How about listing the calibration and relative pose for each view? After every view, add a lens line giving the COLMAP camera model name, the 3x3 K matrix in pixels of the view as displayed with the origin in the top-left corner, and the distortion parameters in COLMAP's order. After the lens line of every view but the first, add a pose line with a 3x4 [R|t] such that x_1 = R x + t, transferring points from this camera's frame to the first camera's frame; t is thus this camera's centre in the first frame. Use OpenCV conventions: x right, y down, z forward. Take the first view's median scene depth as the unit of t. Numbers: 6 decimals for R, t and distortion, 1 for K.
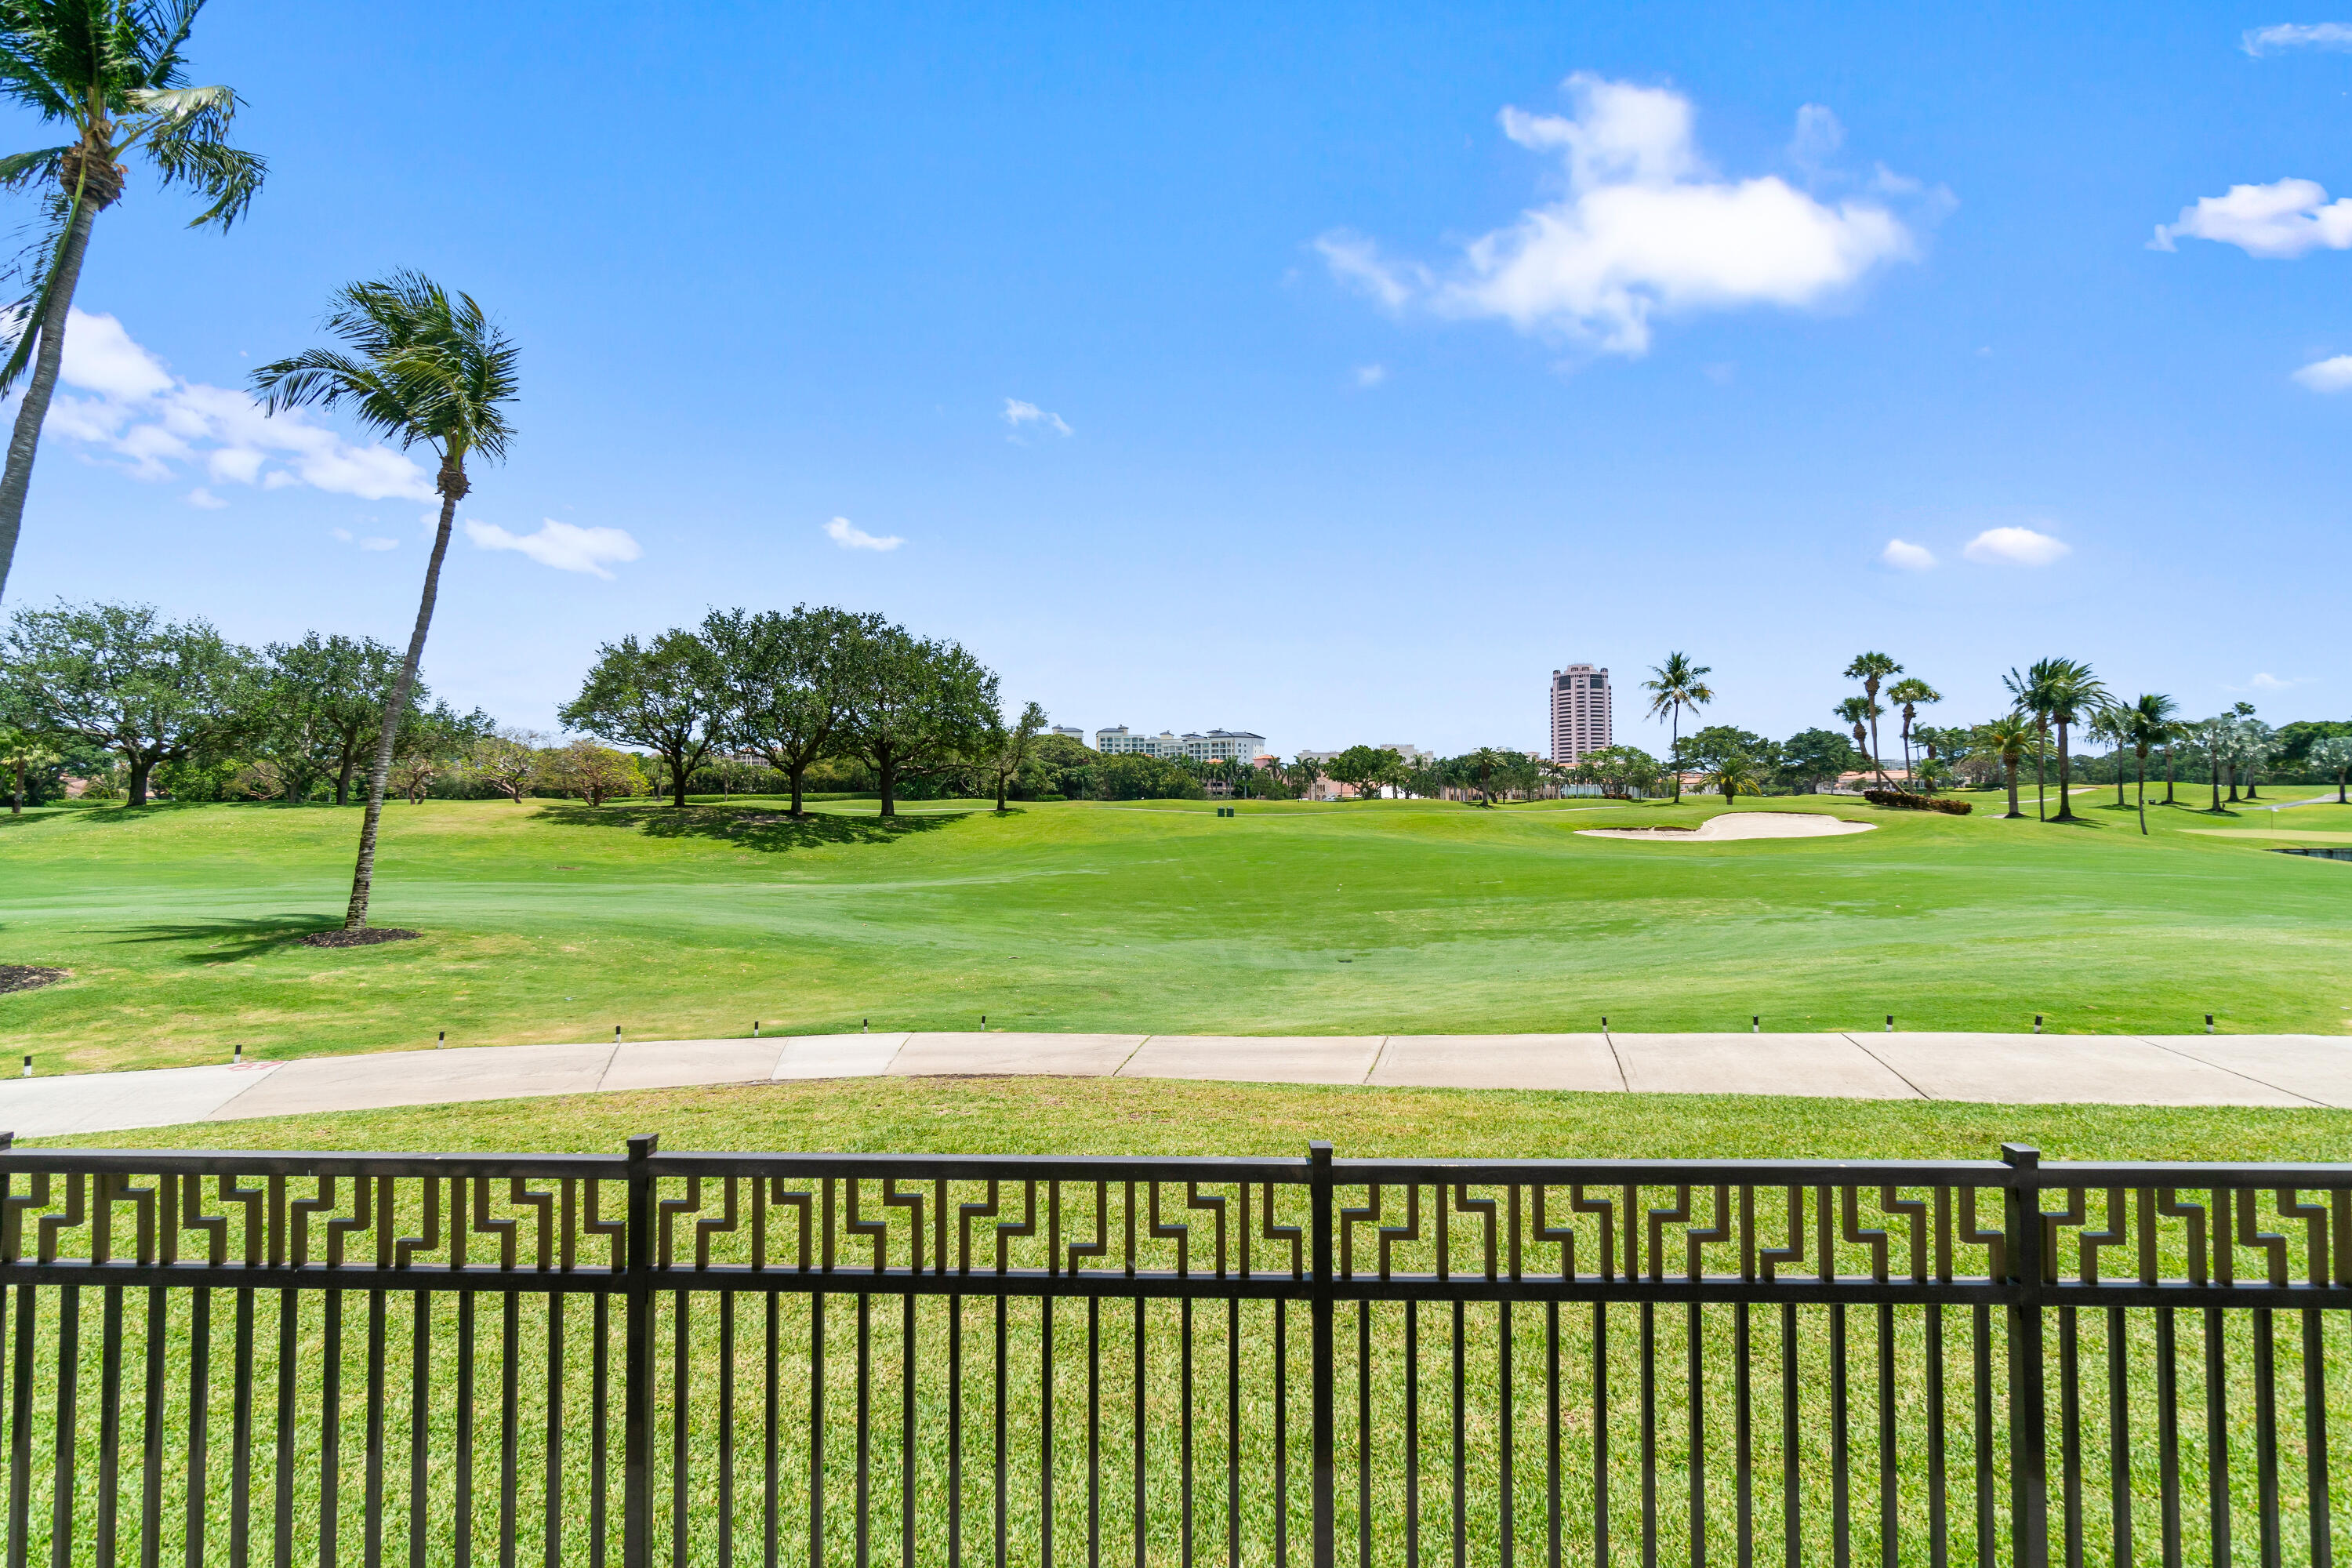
lens RADIAL K [[1025.7, 0, 1177.8], [0, 1025.7, 771.2], [0, 0, 1]] dist [-0.006953, 0.000980]
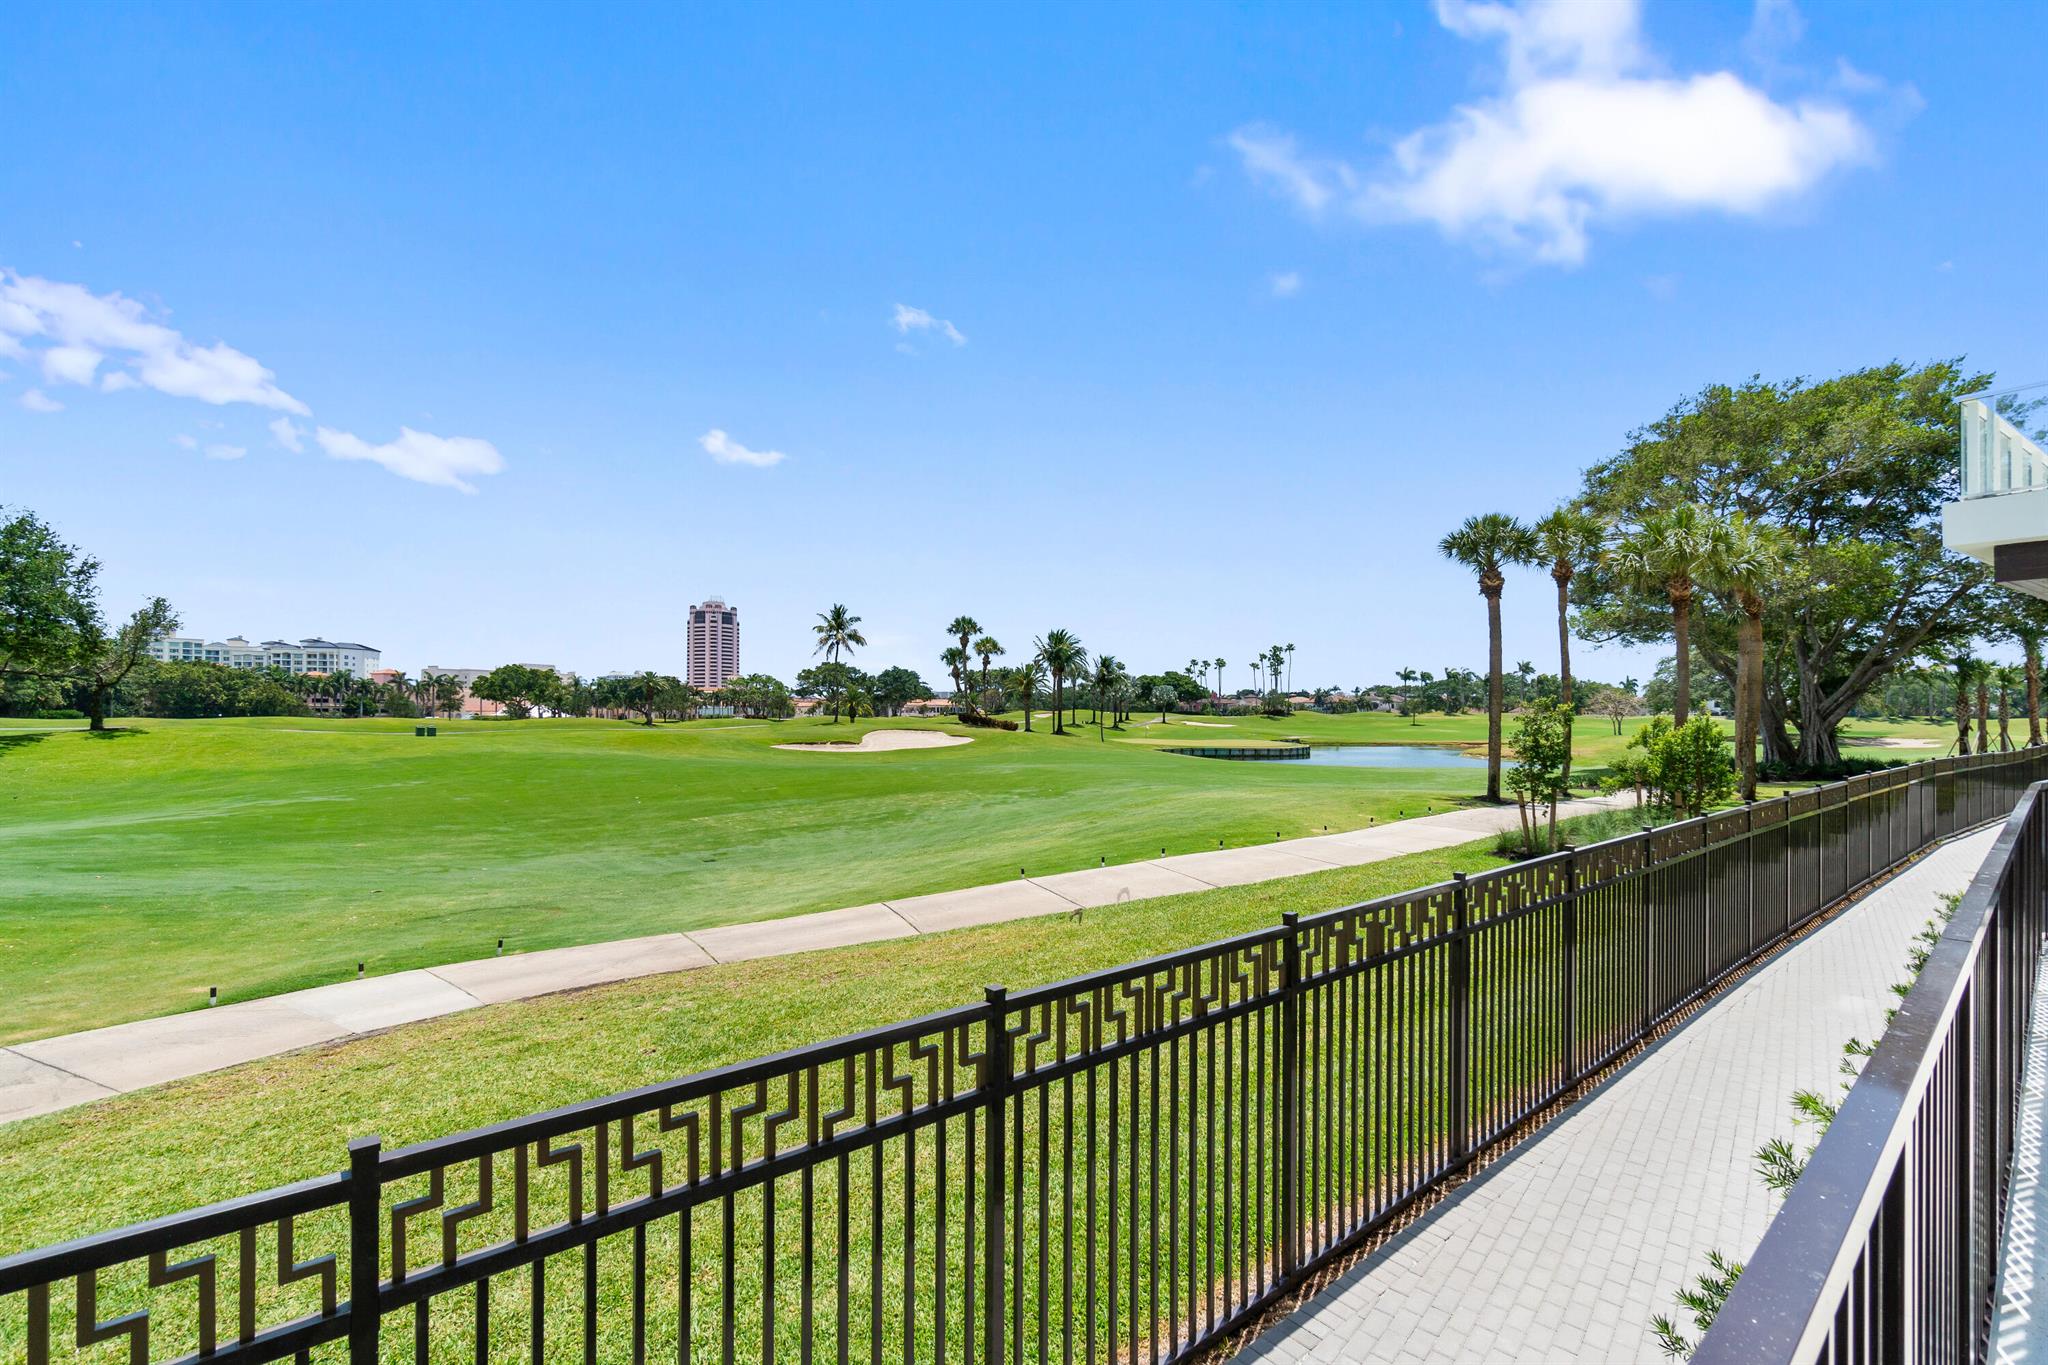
lens RADIAL K [[893.1, 0, 1035.0], [0, 893.1, 711.5], [0, 0, 1]] dist [-0.006953, 0.000980]
pose [[0.746415, 0.009291, 0.665415, -0.071158], [-0.022426, 0.999686, 0.011197, -0.000737], [-0.665102, -0.023280, 0.746389, 0.003875]]
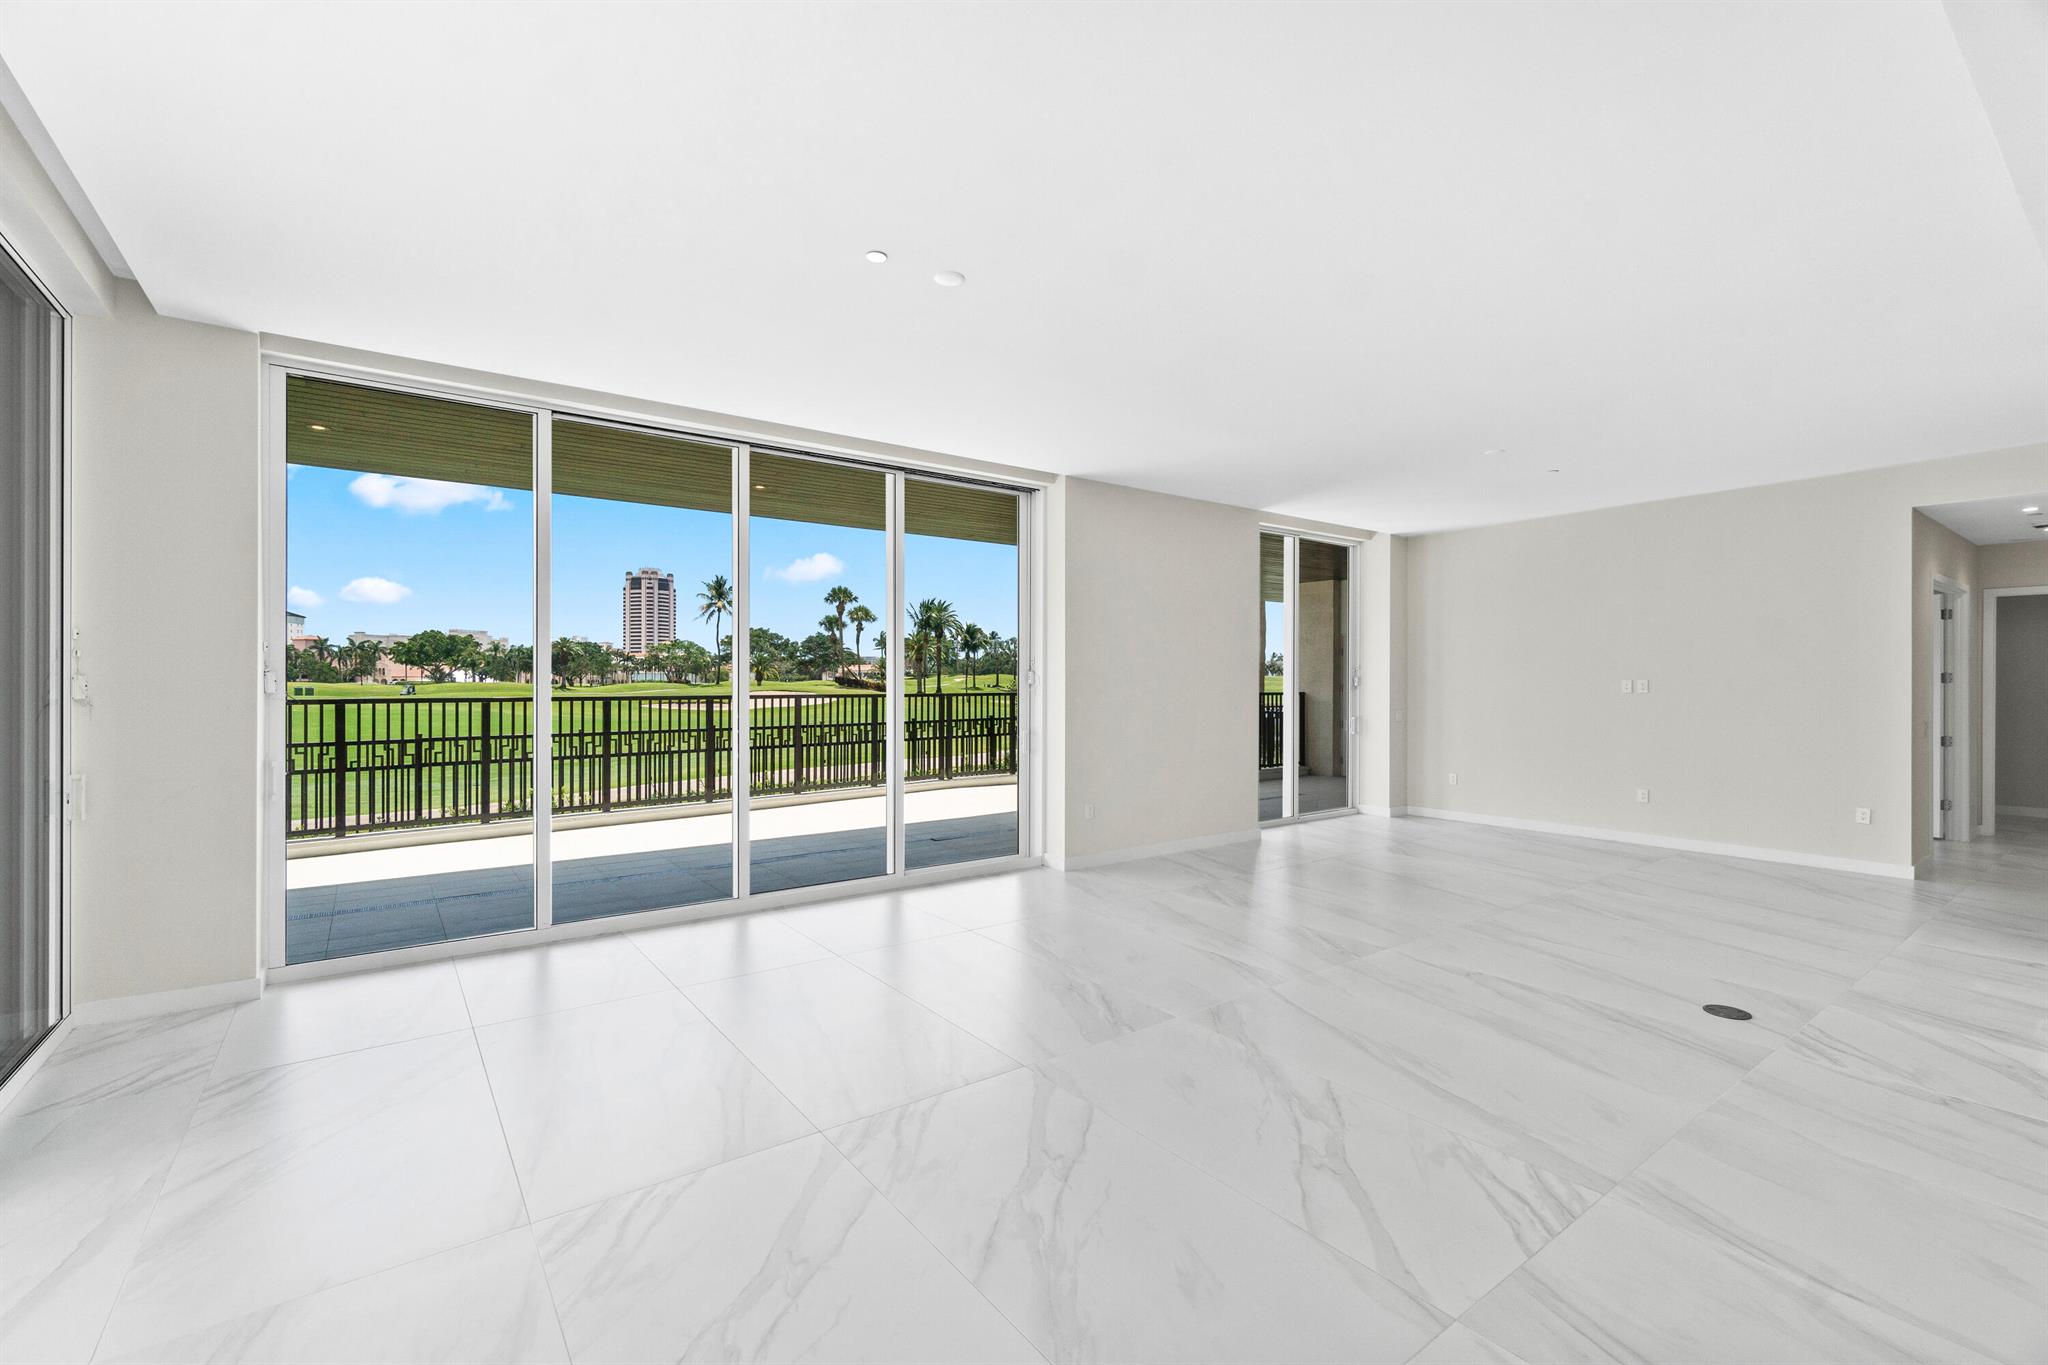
lens RADIAL K [[893.1, 0, 1013.7], [0, 893.1, 669.8], [0, 0, 1]] dist [-0.006953, 0.000980]
pose [[0.723063, 0.015144, 0.690616, -0.048716], [-0.022255, 0.999751, 0.001379, 0.000019], [-0.690423, -0.016367, 0.723220, -0.134886]]
